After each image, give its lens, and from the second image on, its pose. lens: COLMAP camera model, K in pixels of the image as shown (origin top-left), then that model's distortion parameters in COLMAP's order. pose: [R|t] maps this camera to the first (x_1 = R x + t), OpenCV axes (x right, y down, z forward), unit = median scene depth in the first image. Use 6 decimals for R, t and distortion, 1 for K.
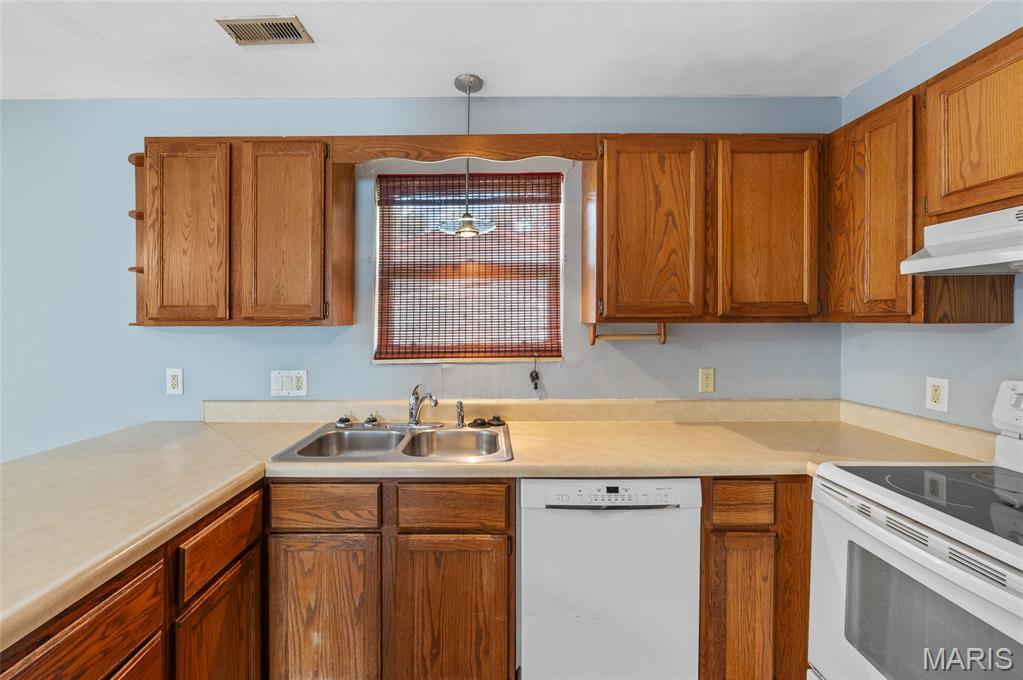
lens RADIAL K [[421.5, 0, 489.1], [0, 421.5, 324.0], [0, 0, 1]] dist [-0.008157, -0.000272]
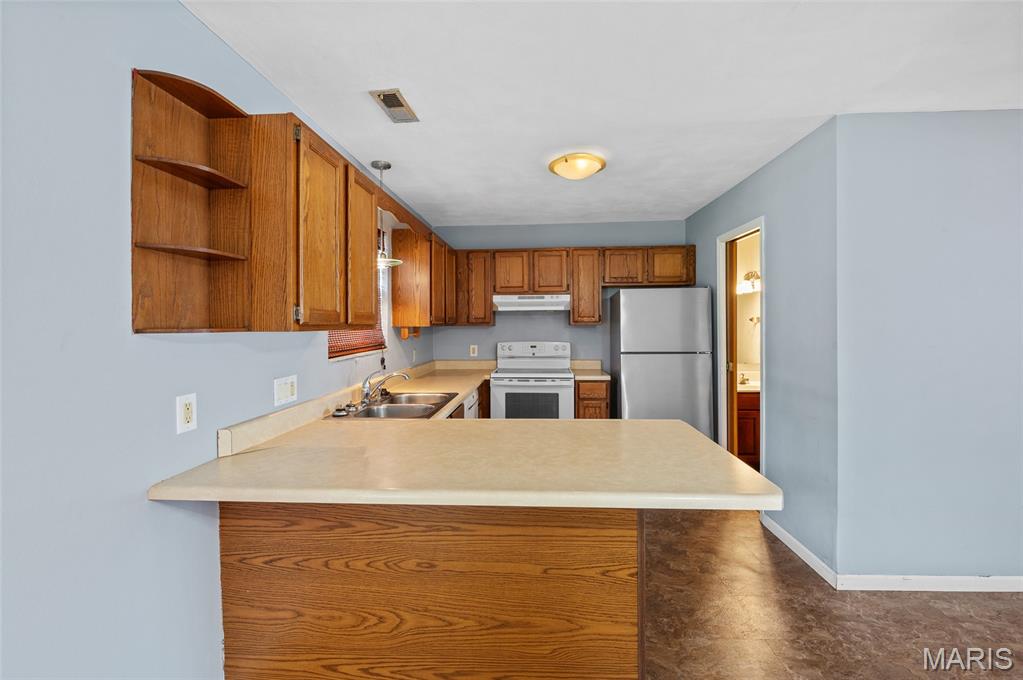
lens RADIAL K [[427.8, 0, 510.1], [0, 427.8, 324.2], [0, 0, 1]] dist [-0.008022, -0.001025]
pose [[0.074445, 0.001201, 0.997224, -1.675689], [0.008889, 0.999959, -0.001868, -0.005058], [-0.997186, 0.009003, 0.074431, 0.491293]]
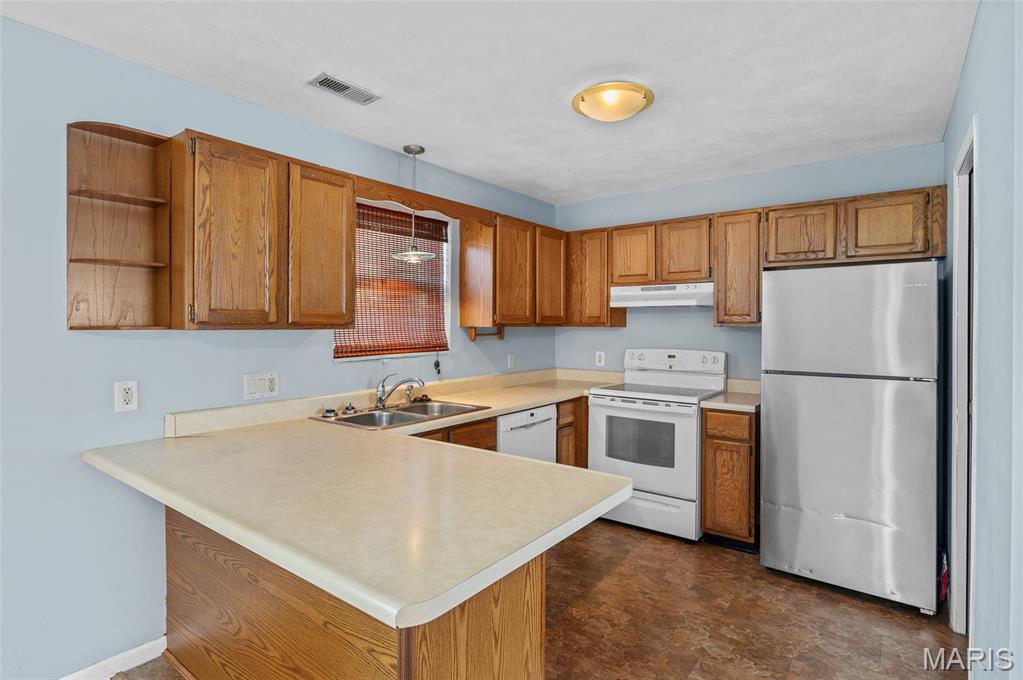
lens RADIAL K [[518.6, 0, 508.4], [0, 518.6, 327.2], [0, 0, 1]] dist [-0.004514, -0.000780]
pose [[0.610572, -0.000936, 0.791960, -1.308635], [-0.000448, 0.999999, 0.001528, -0.003873], [-0.791960, -0.001287, 0.610571, -0.279365]]
